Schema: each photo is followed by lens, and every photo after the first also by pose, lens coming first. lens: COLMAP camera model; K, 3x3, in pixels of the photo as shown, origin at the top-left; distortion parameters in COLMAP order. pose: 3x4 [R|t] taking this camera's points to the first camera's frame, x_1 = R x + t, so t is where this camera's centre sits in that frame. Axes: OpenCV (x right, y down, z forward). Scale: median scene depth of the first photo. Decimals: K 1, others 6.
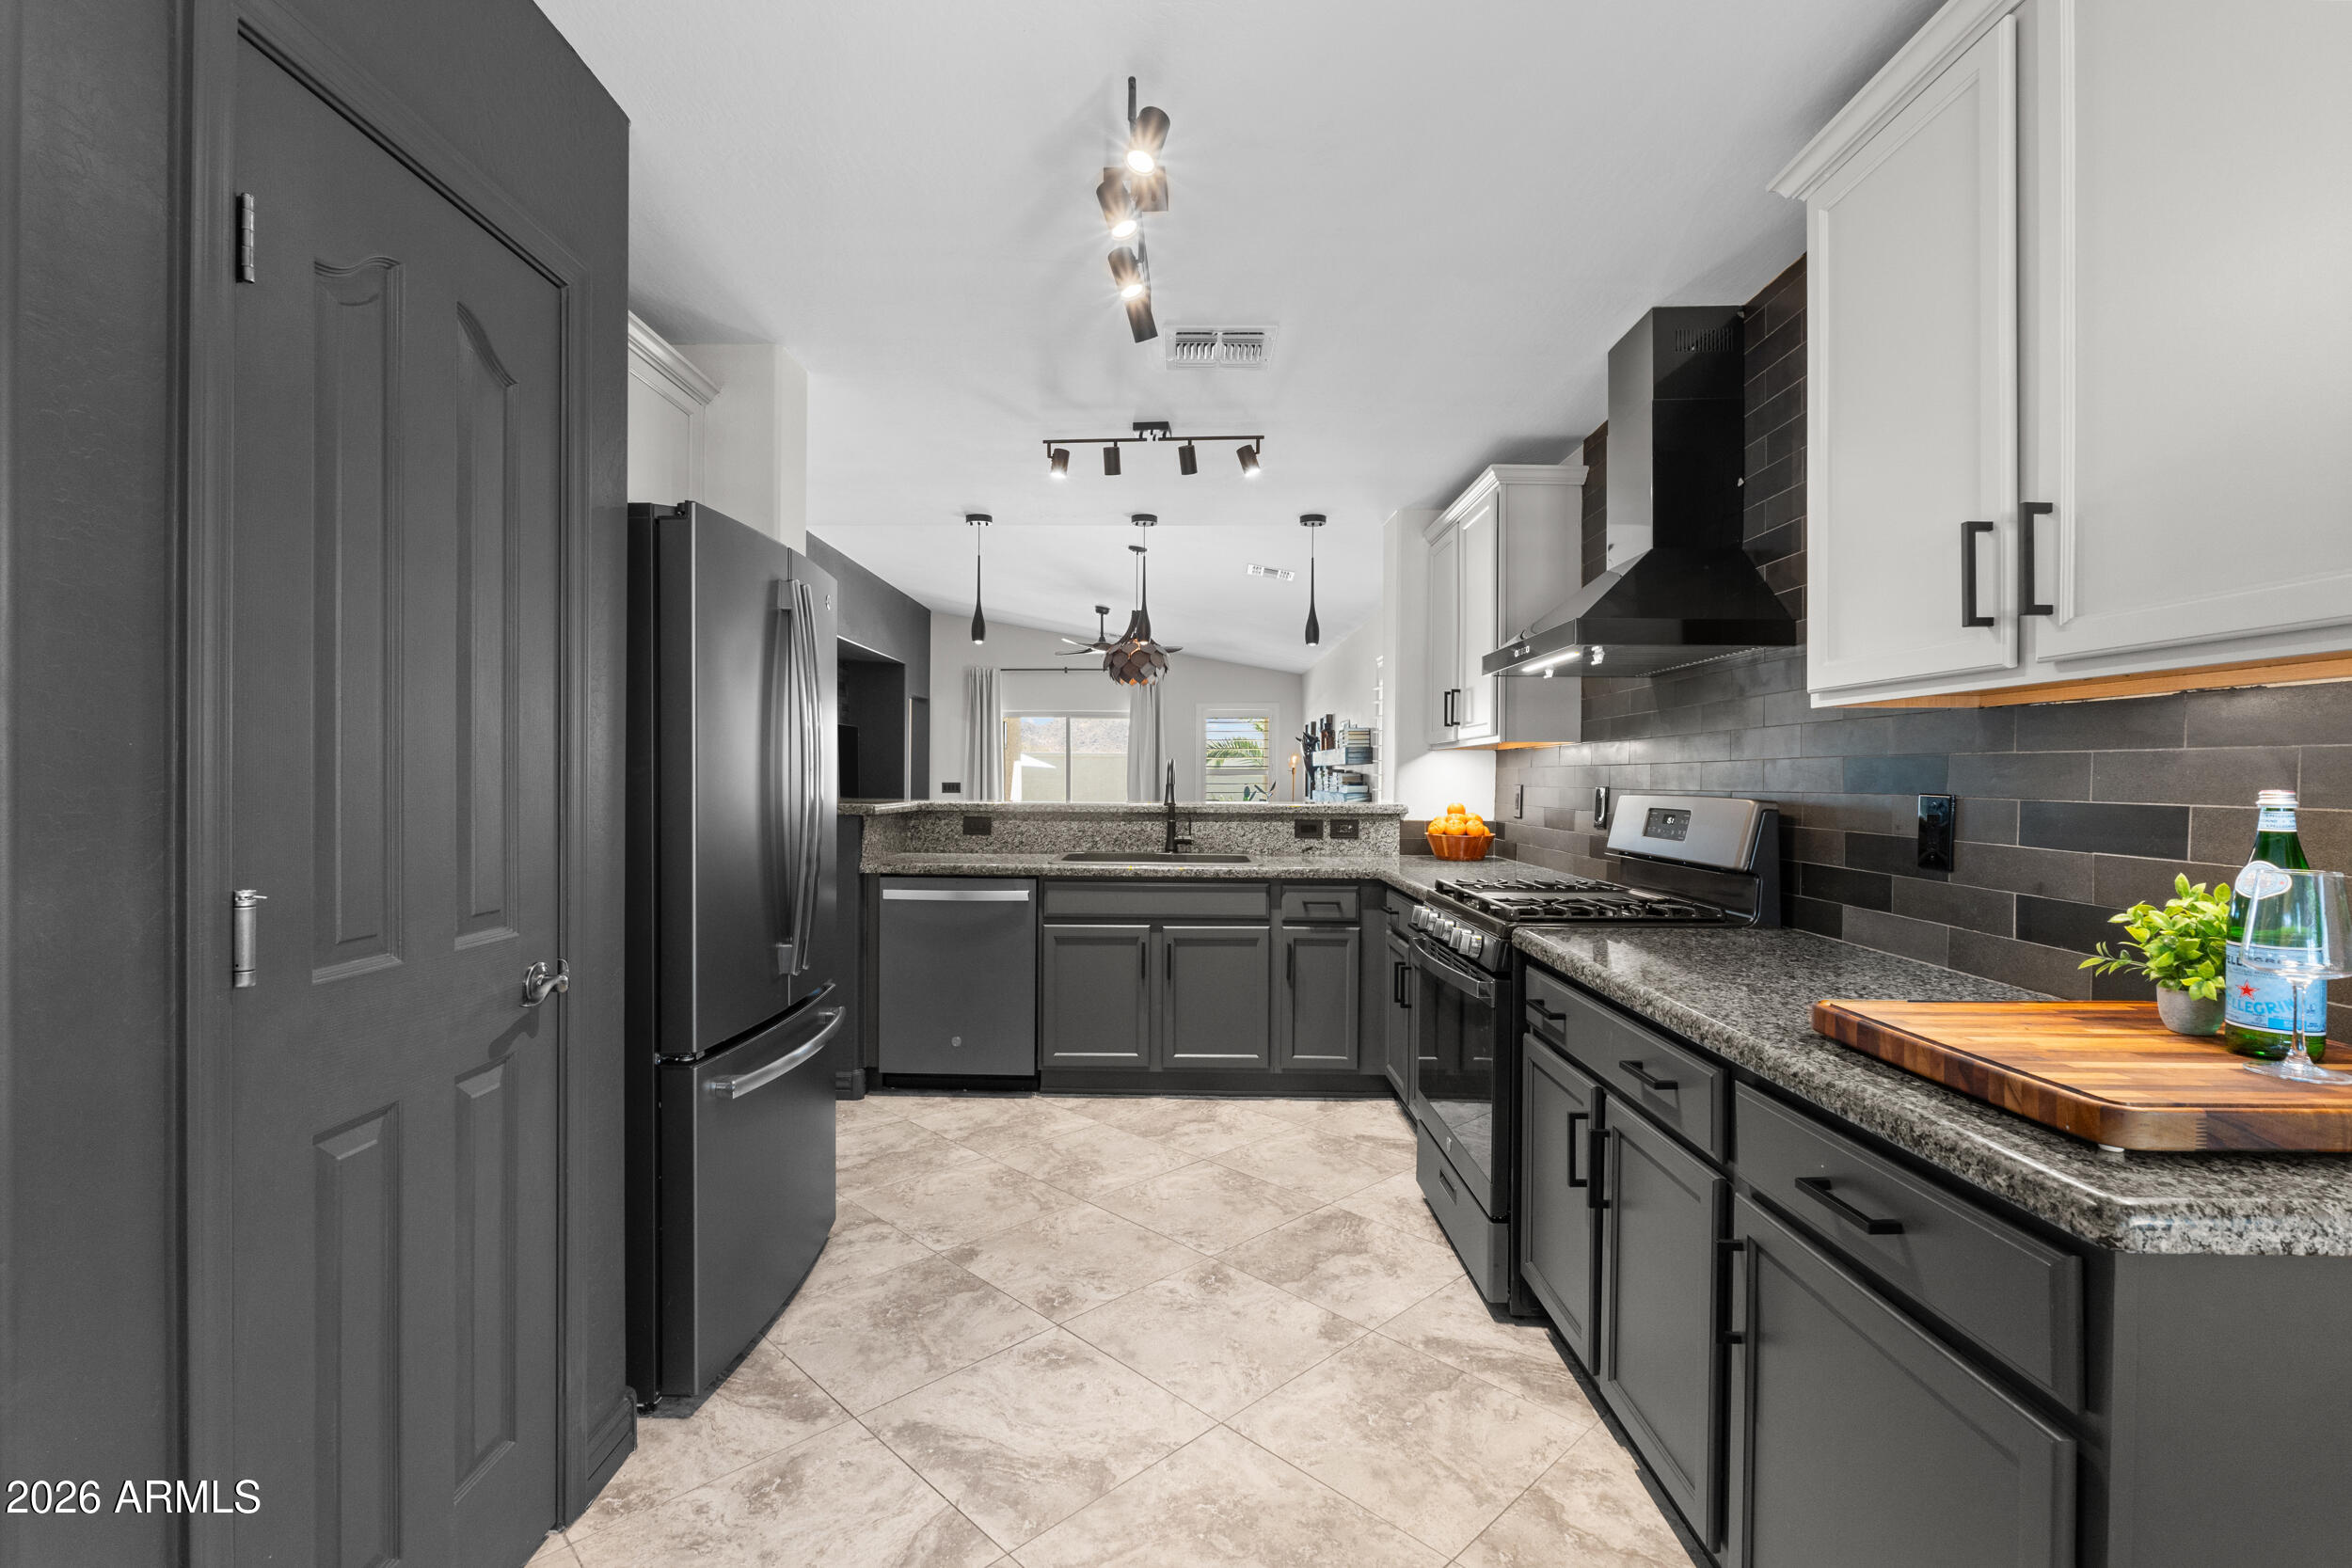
lens RADIAL K [[1048.2, 0, 1174.5], [0, 1048.2, 769.8], [0, 0, 1]] dist [-0.007330, -0.000066]
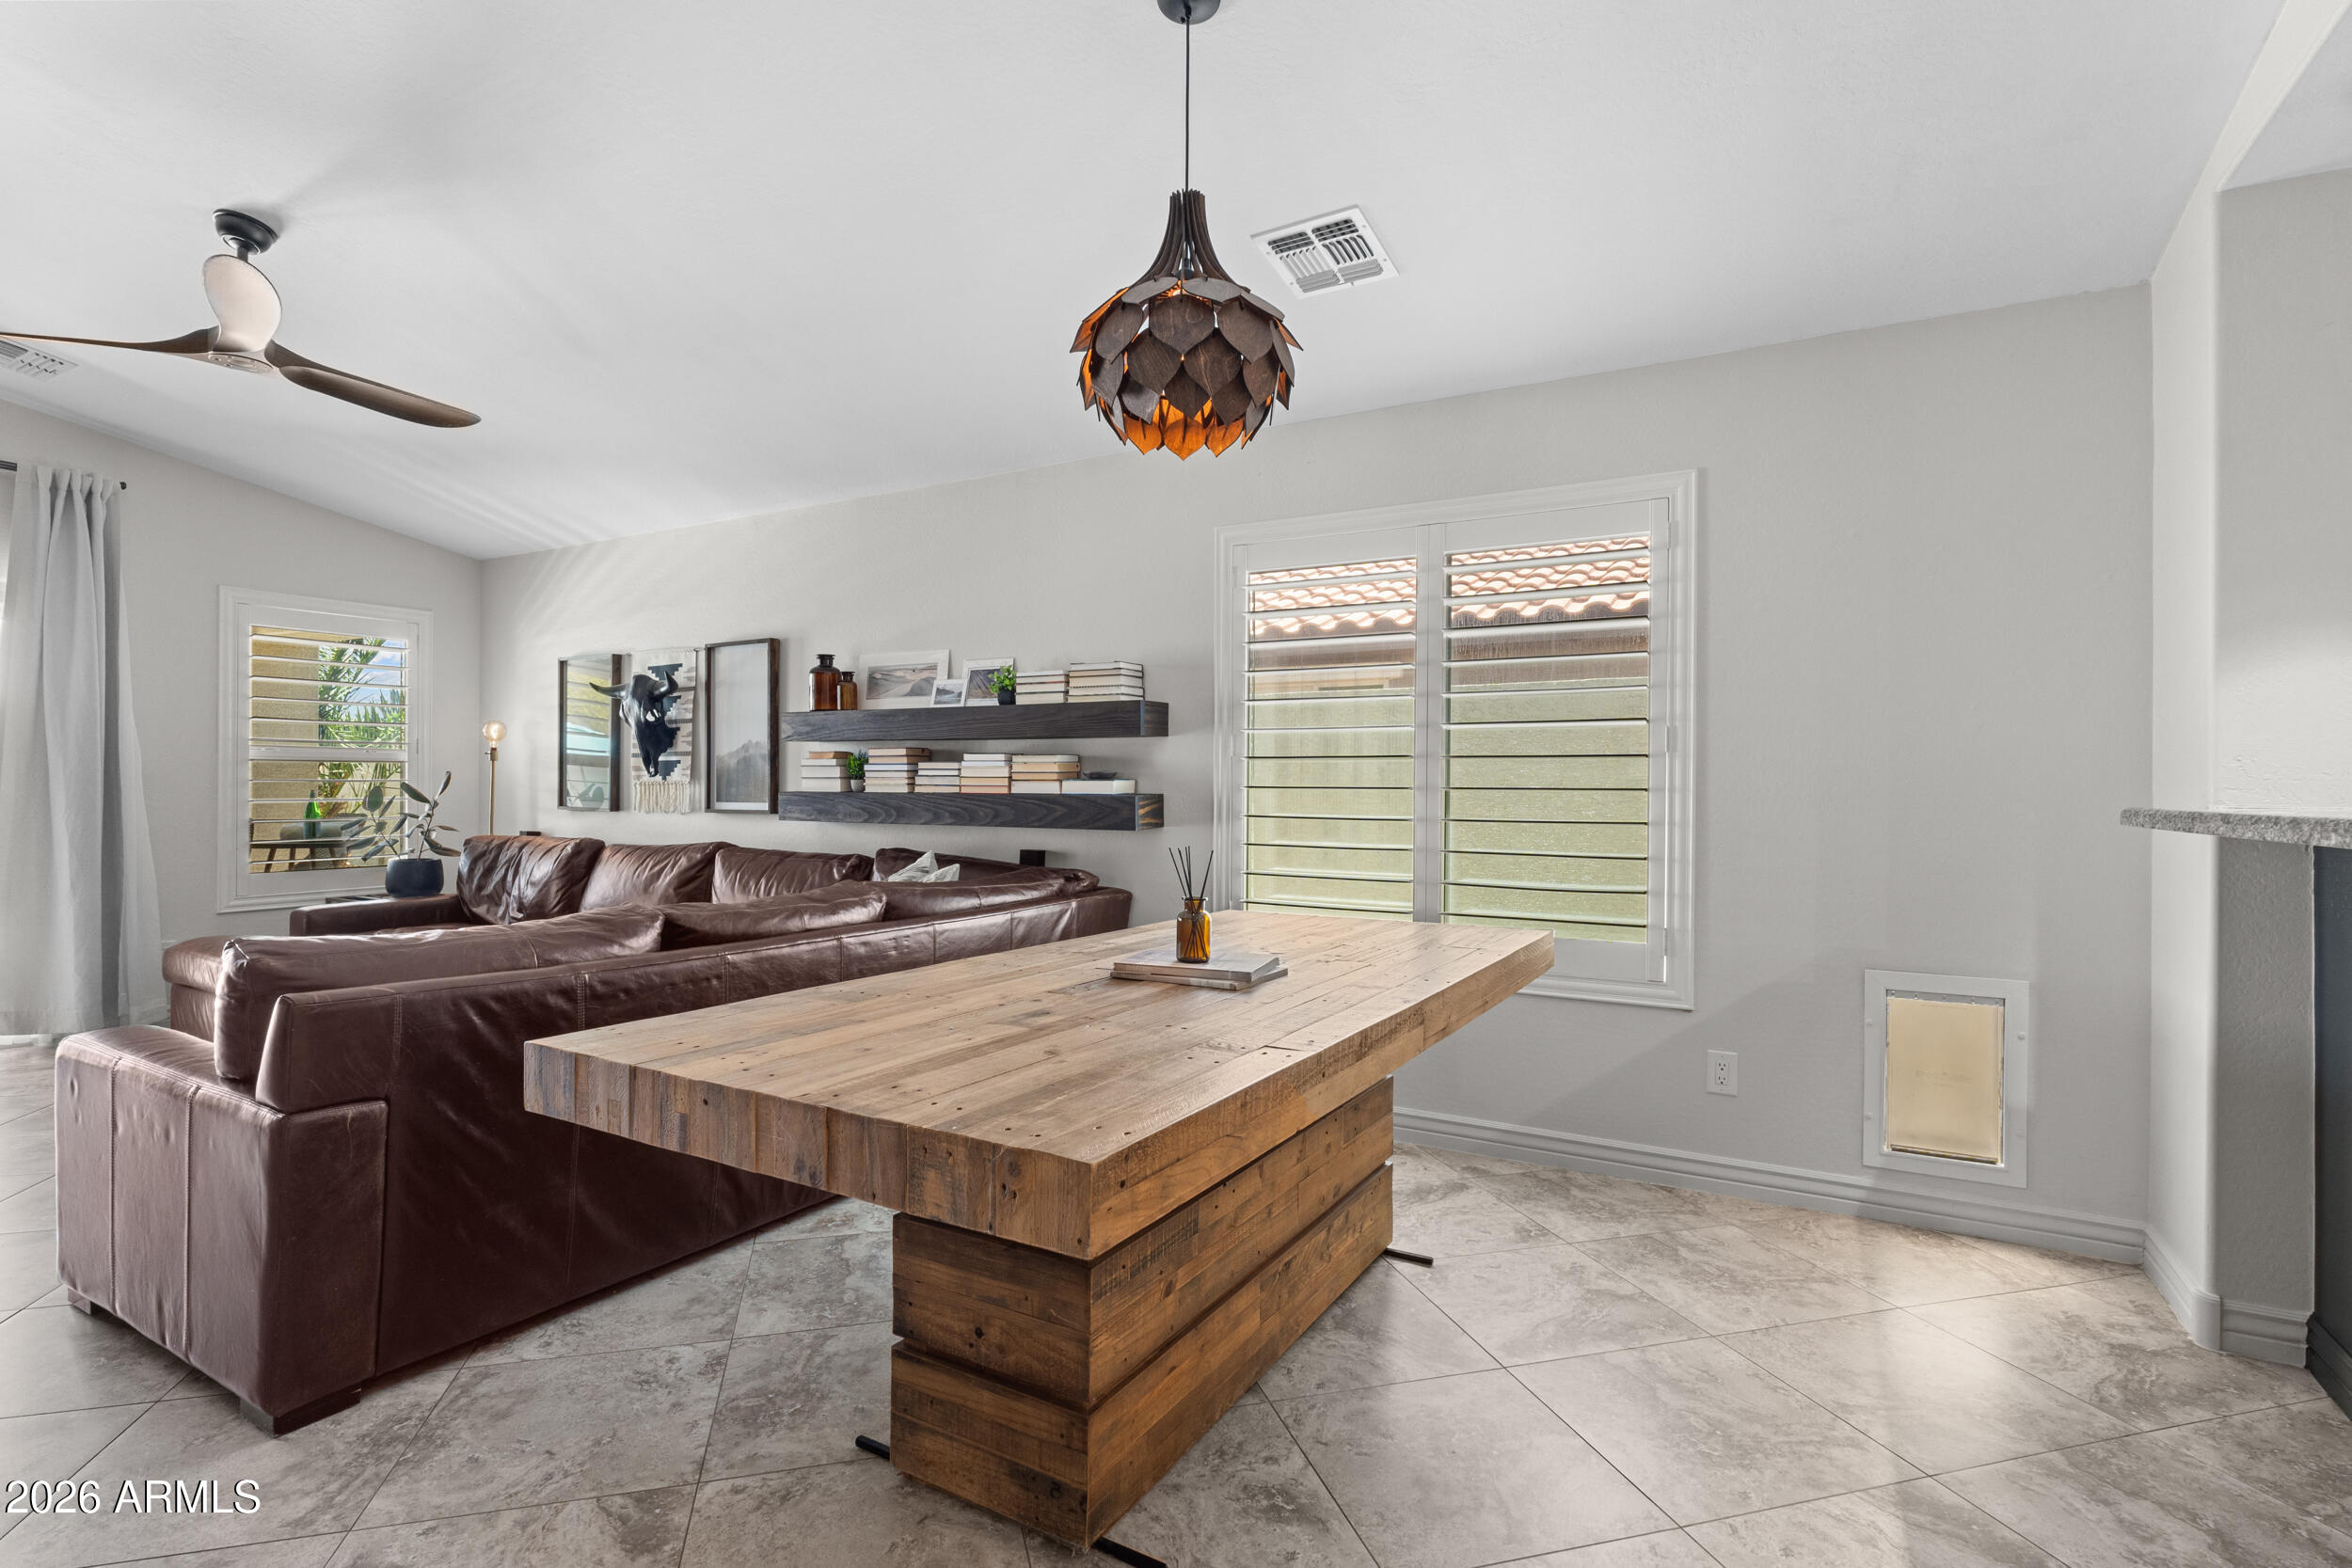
lens RADIAL K [[1130.7, 0, 1153.1], [0, 1130.7, 781.6], [0, 0, 1]] dist [0.008488, -0.002732]
pose [[0.508912, 0.001824, 0.860816, -0.723591], [-0.001659, 0.999998, -0.001139, 0.056577], [-0.860817, -0.000848, 0.508914, 1.859486]]
